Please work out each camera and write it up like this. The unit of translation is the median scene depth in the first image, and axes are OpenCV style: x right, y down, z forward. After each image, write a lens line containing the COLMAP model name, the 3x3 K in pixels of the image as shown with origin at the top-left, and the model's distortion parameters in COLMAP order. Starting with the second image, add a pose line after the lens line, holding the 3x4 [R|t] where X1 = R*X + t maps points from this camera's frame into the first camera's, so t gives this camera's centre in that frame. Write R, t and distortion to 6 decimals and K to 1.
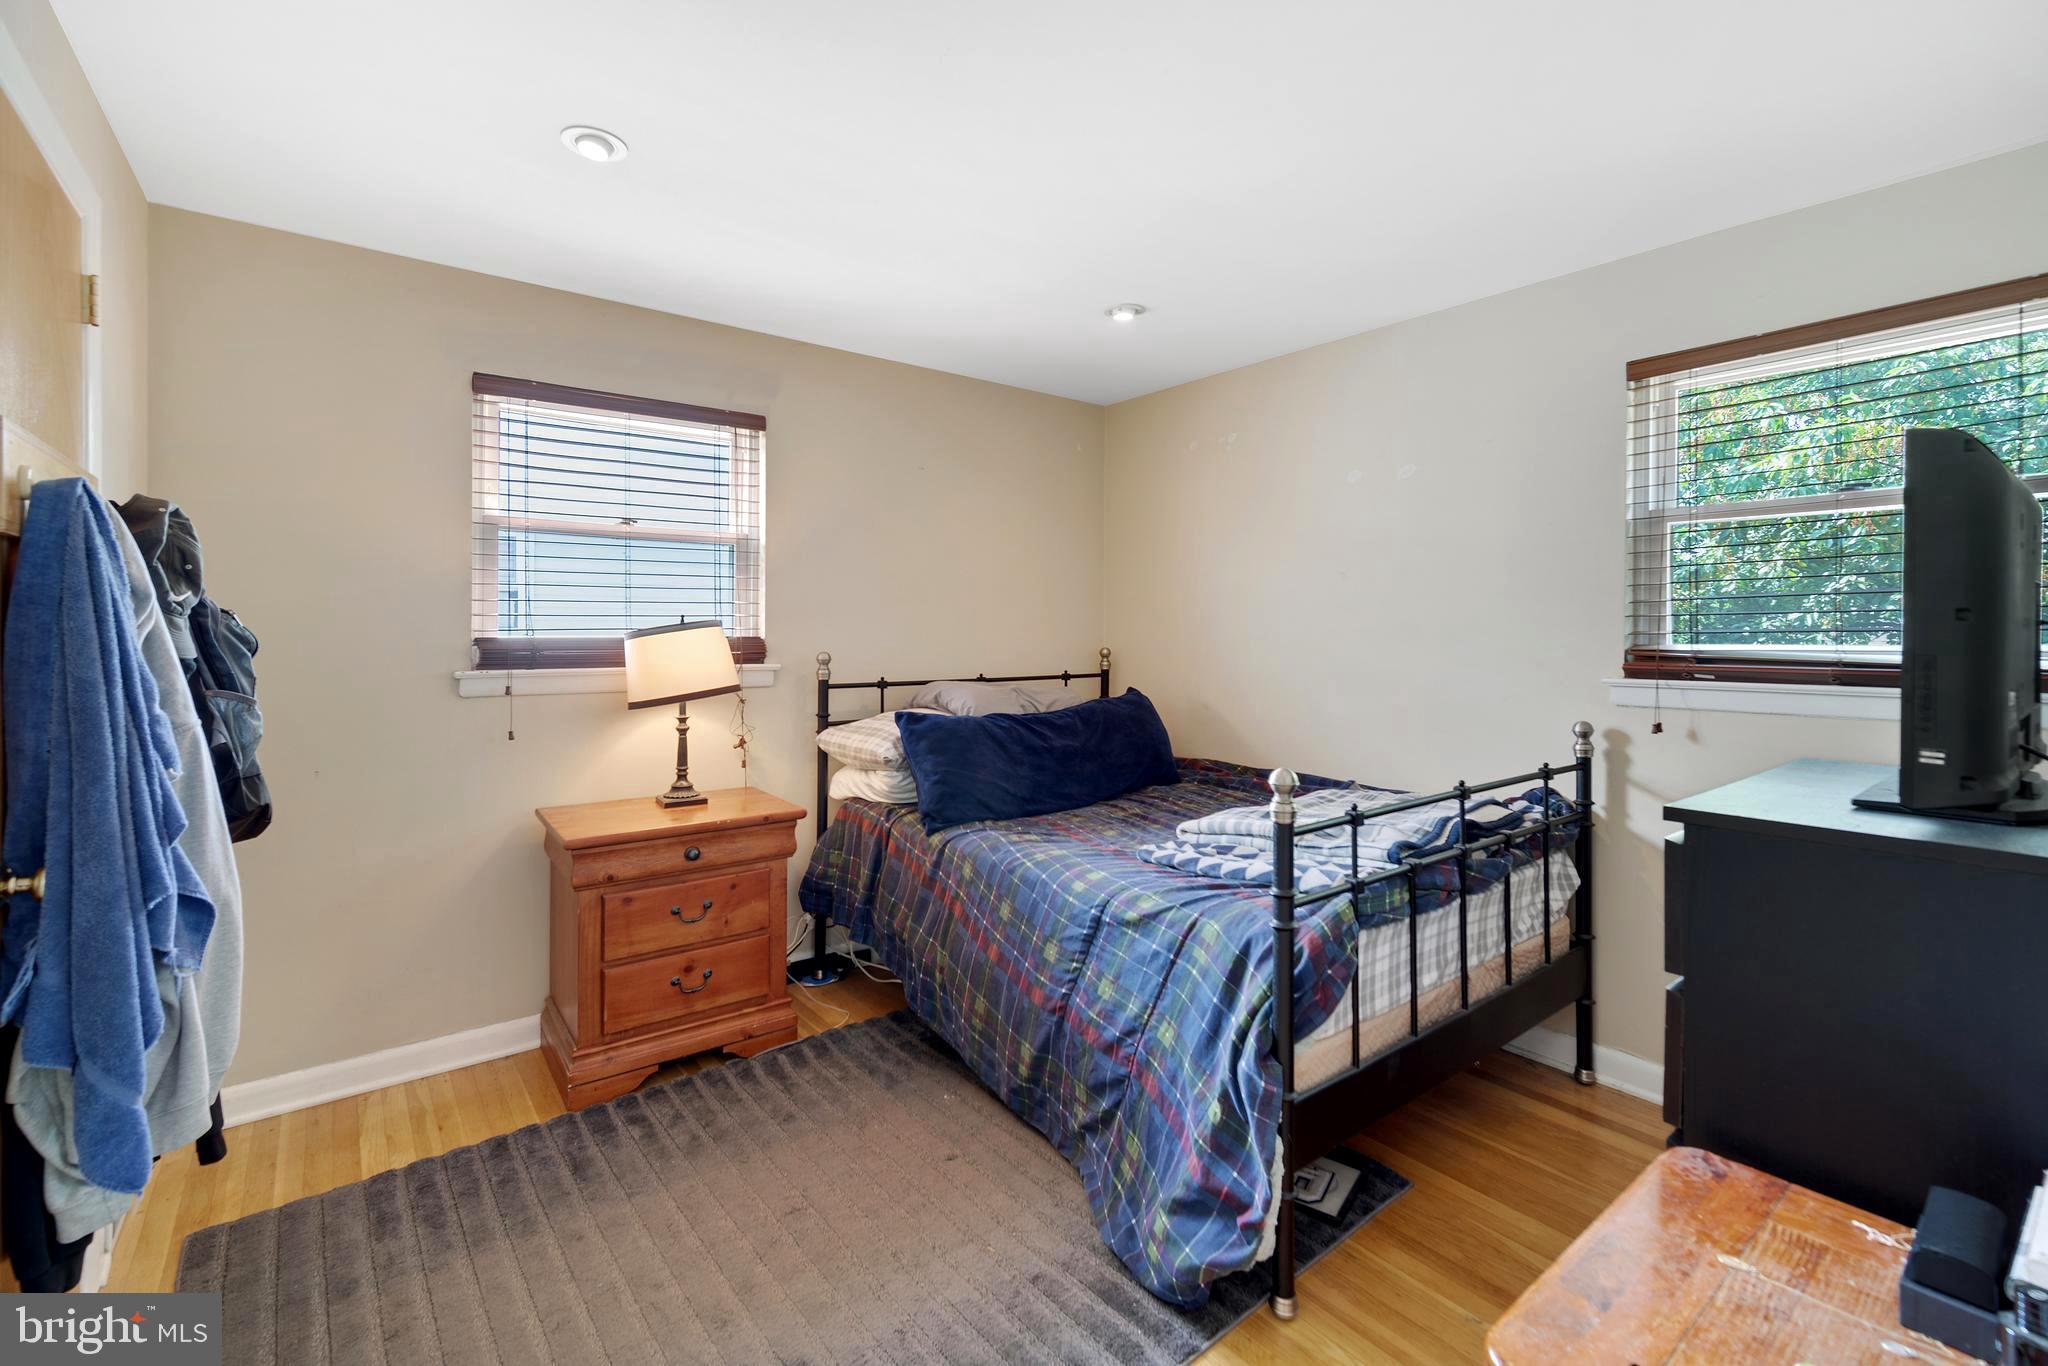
lens RADIAL K [[895.4, 0, 1016.0], [0, 895.4, 637.5], [0, 0, 1]] dist [0.002678, 0.000181]
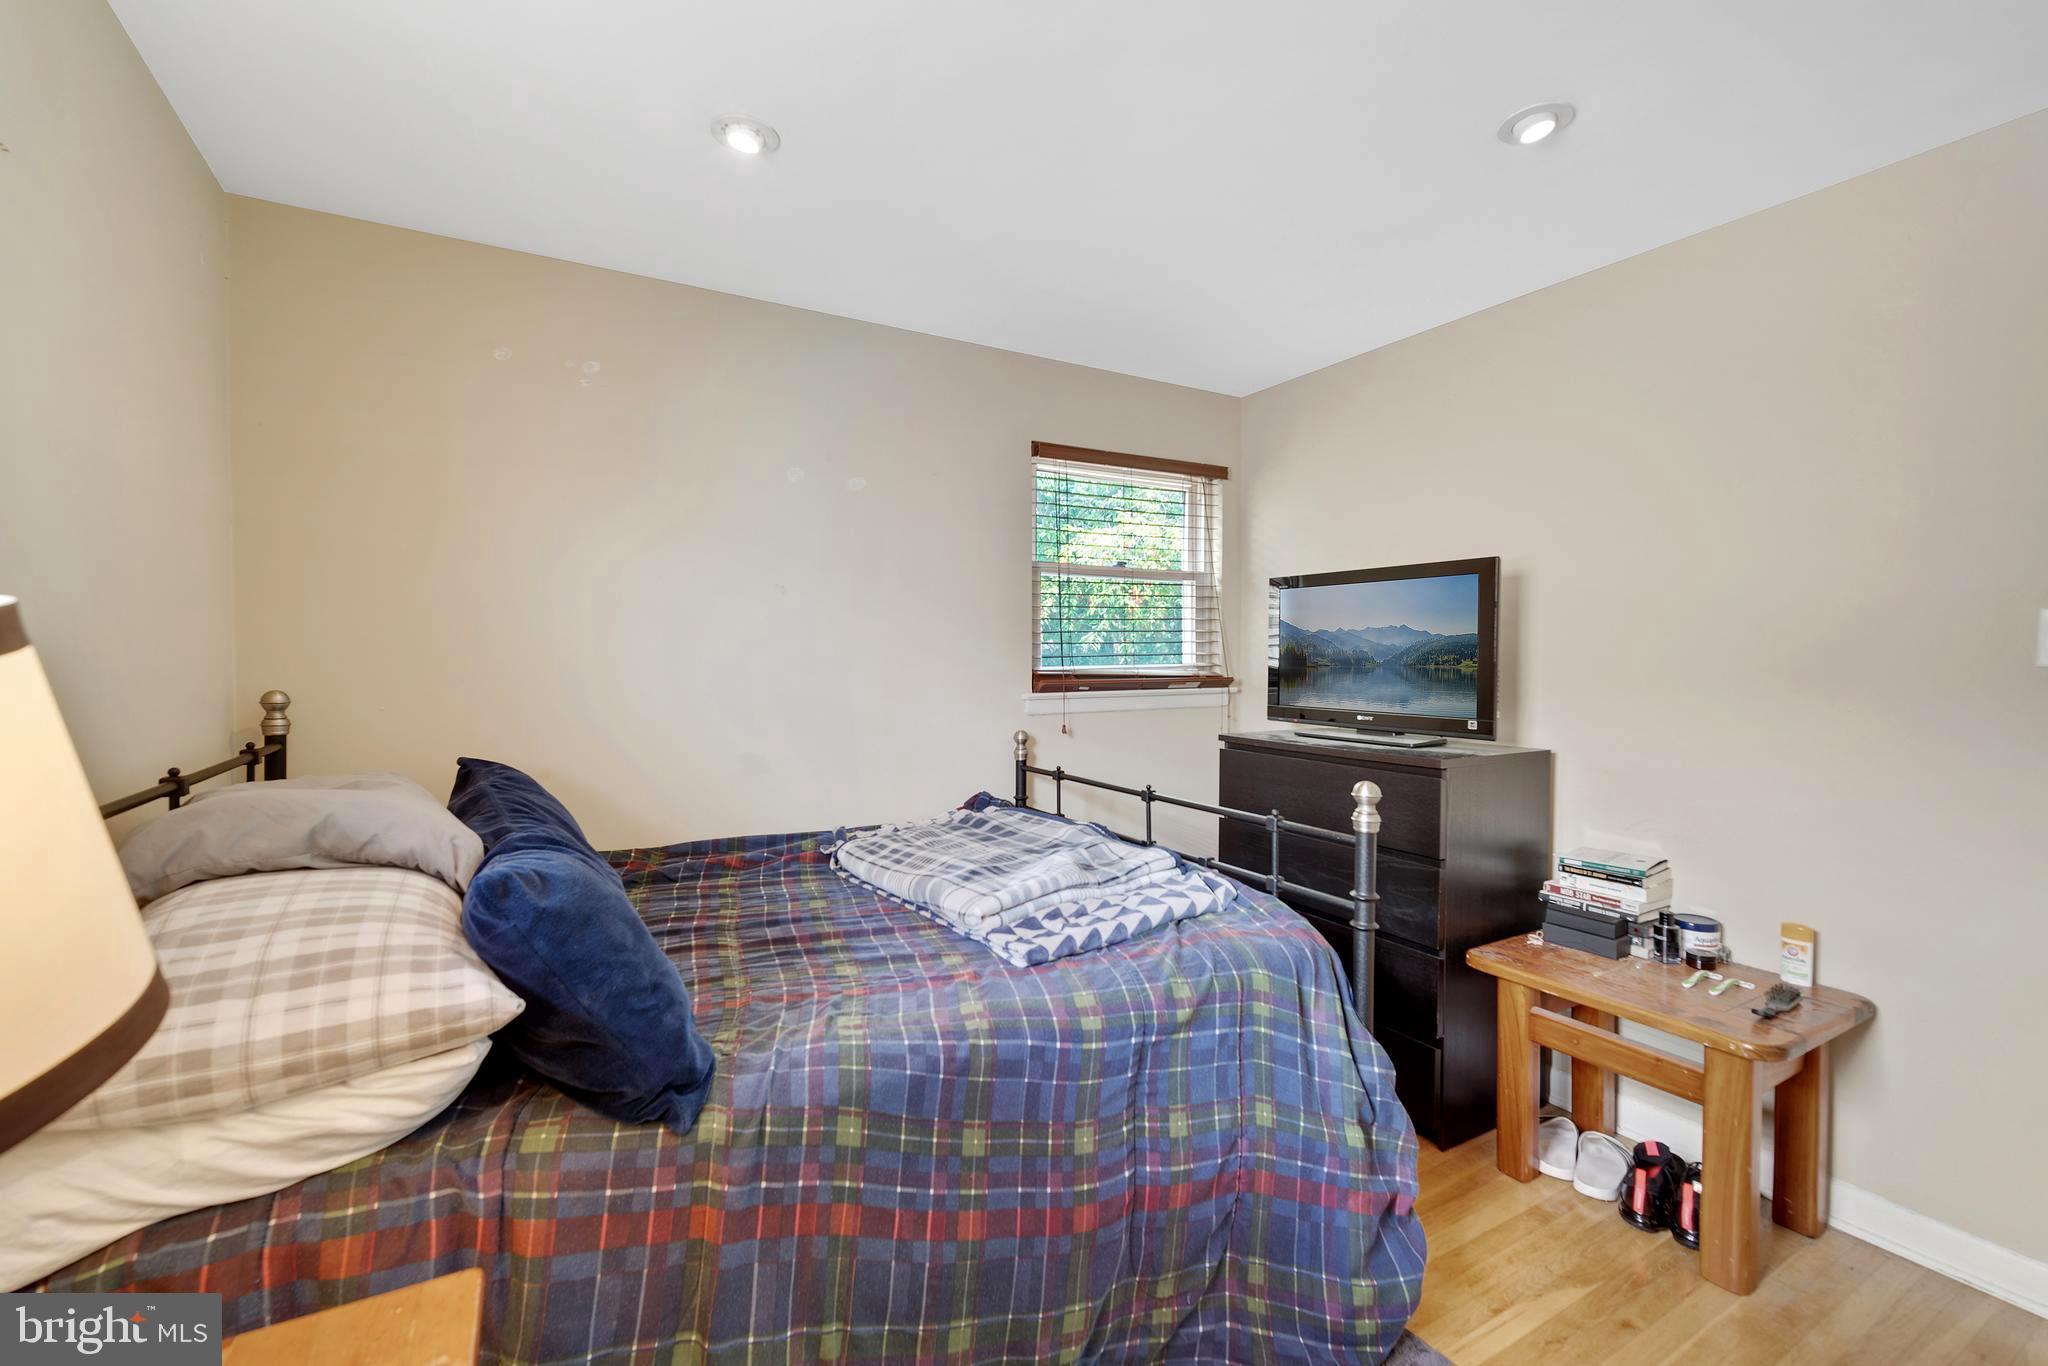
lens RADIAL K [[858.0, 0, 1024.0], [0, 858.0, 683.0], [0, 0, 1]] dist [0.001148, 0.000051]
pose [[0.130641, -0.029791, 0.990982, -0.549611], [0.009933, 0.999538, 0.028738, -0.004032], [-0.991380, 0.006089, 0.130876, 0.903151]]
